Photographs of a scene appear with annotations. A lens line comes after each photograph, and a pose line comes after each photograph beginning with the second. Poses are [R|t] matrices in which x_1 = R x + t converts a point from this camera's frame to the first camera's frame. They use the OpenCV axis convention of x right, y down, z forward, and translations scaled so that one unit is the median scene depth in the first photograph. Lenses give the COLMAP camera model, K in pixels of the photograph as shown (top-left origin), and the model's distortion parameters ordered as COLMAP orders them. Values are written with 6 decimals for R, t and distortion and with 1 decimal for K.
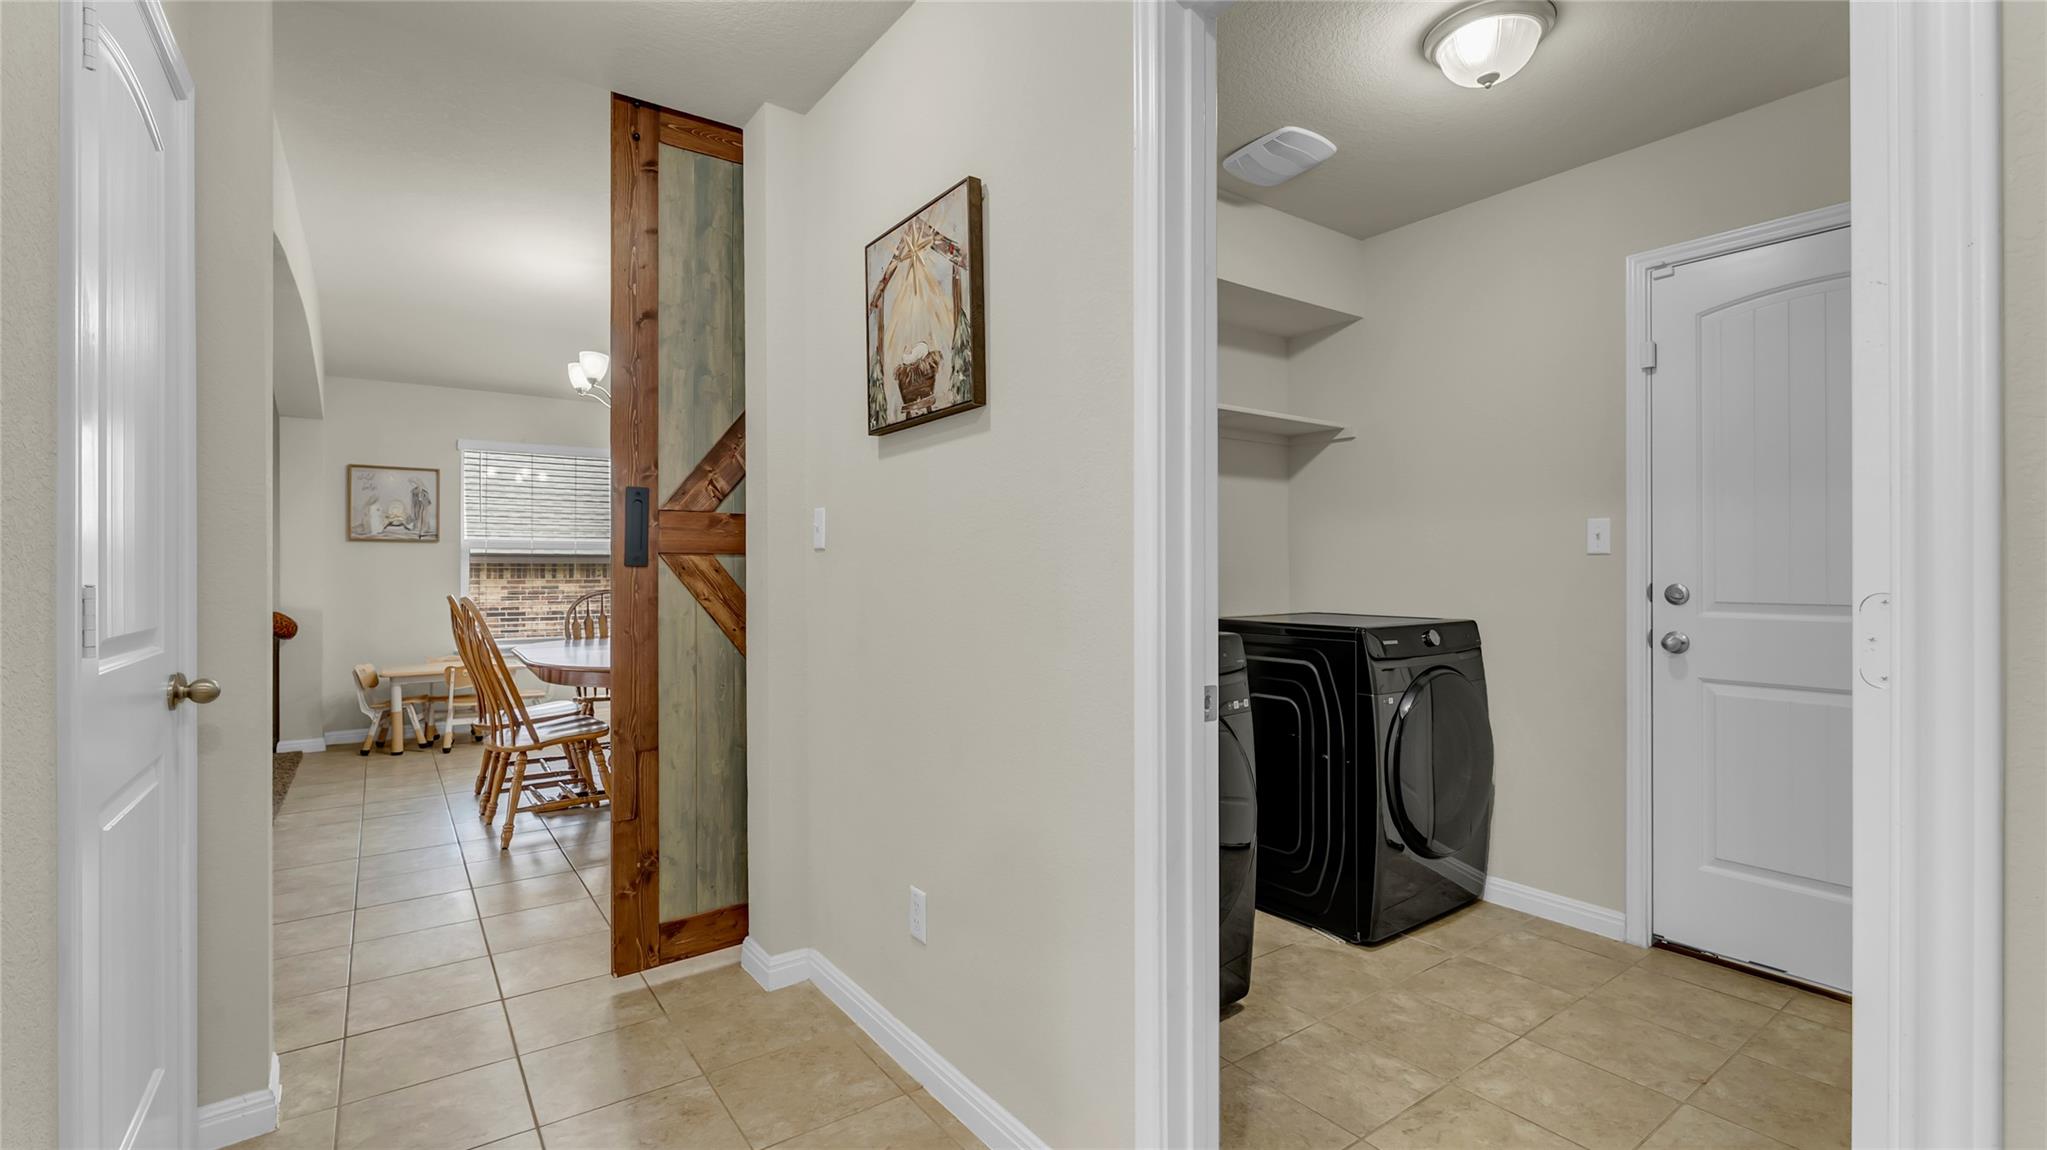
lens RADIAL K [[885.9, 0, 1016.9], [0, 885.9, 572.0], [0, 0, 1]] dist [-0.001879, -0.000588]
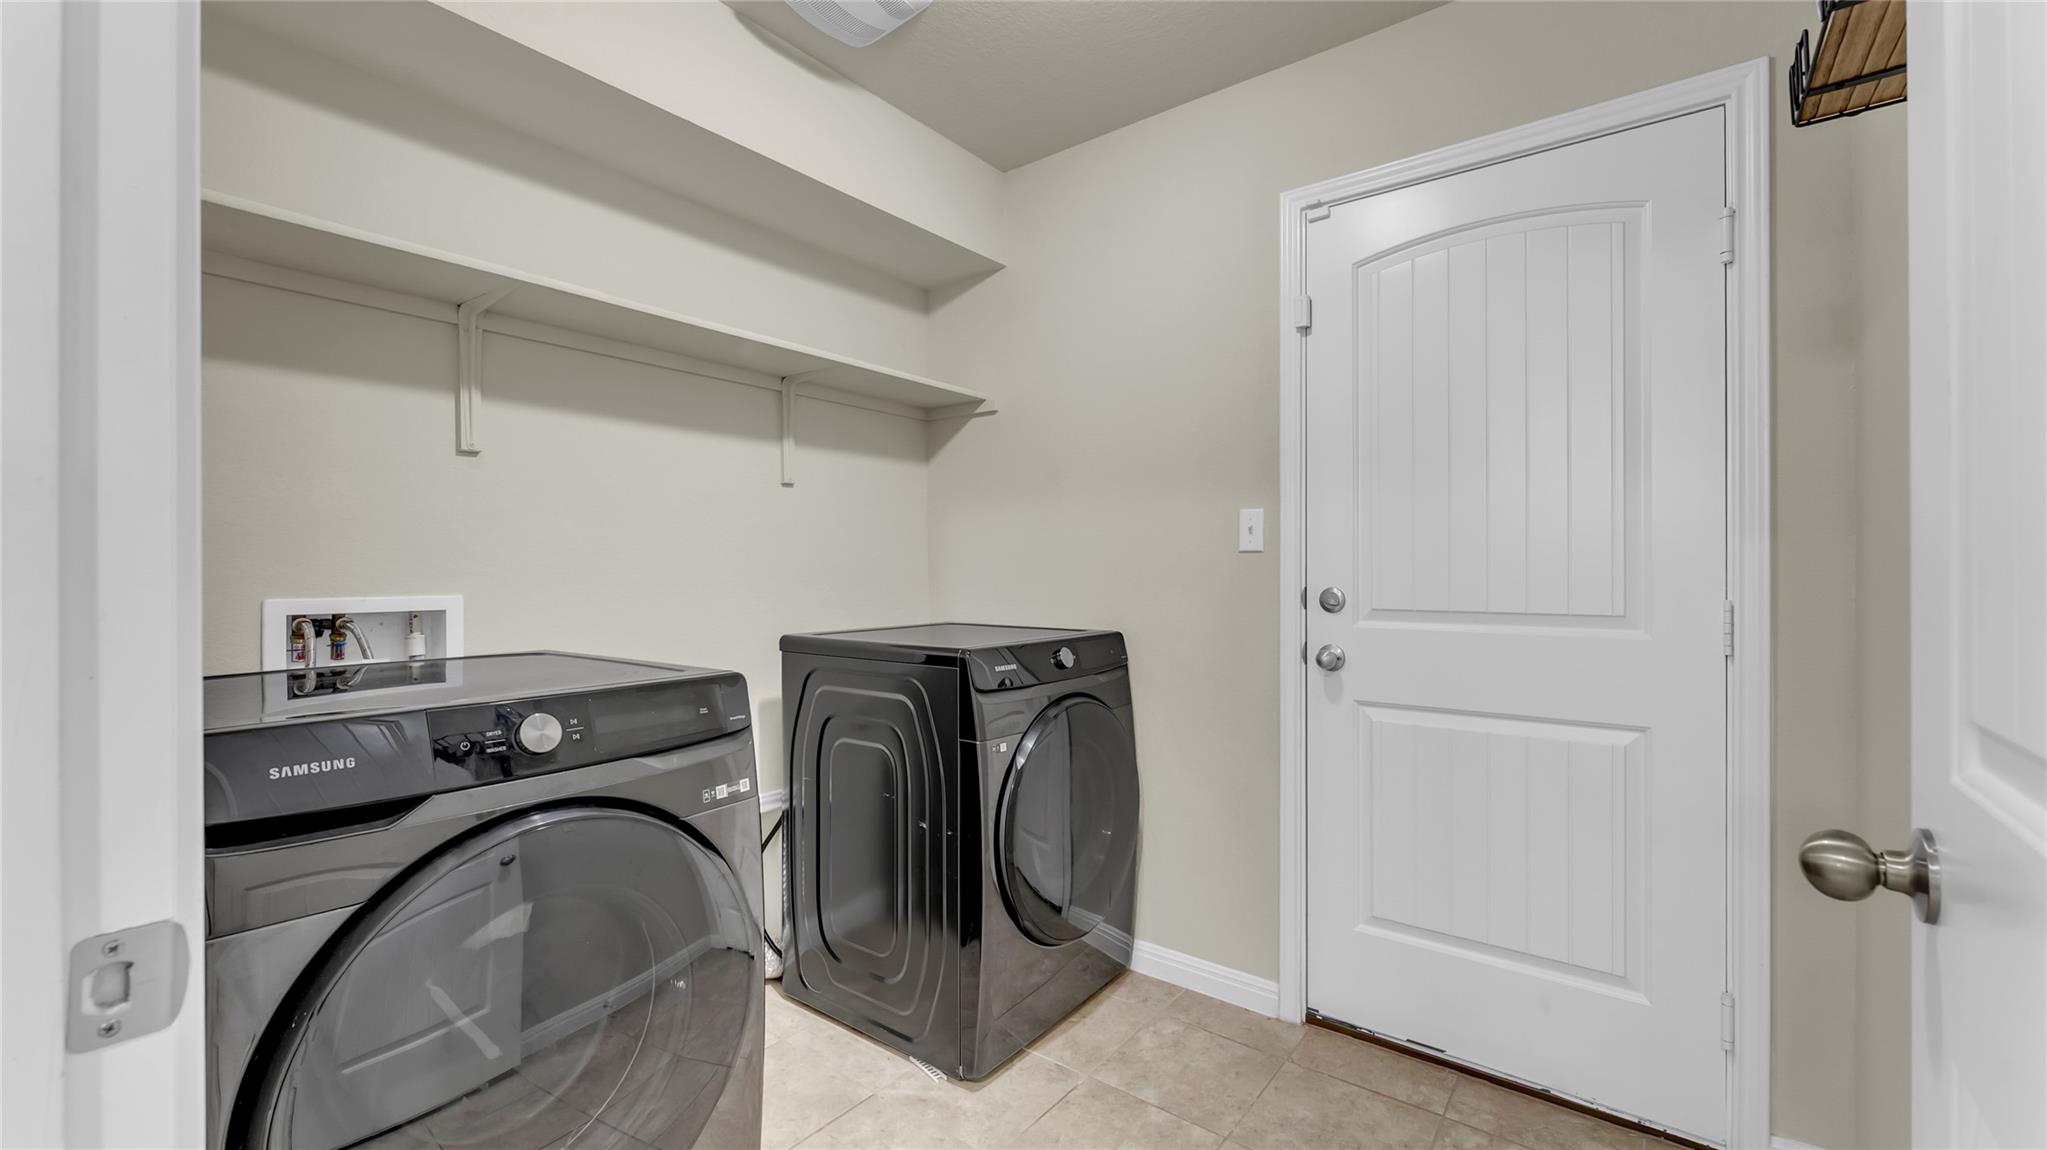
lens RADIAL K [[821.8, 0, 1023.5], [0, 821.8, 575.0], [0, 0, 1]] dist [-0.000931, -0.000084]
pose [[0.957521, -0.000623, 0.288364, 0.237631], [-0.000086, 0.999997, 0.002448, -0.000350], [-0.288365, -0.002369, 0.957518, 0.333429]]
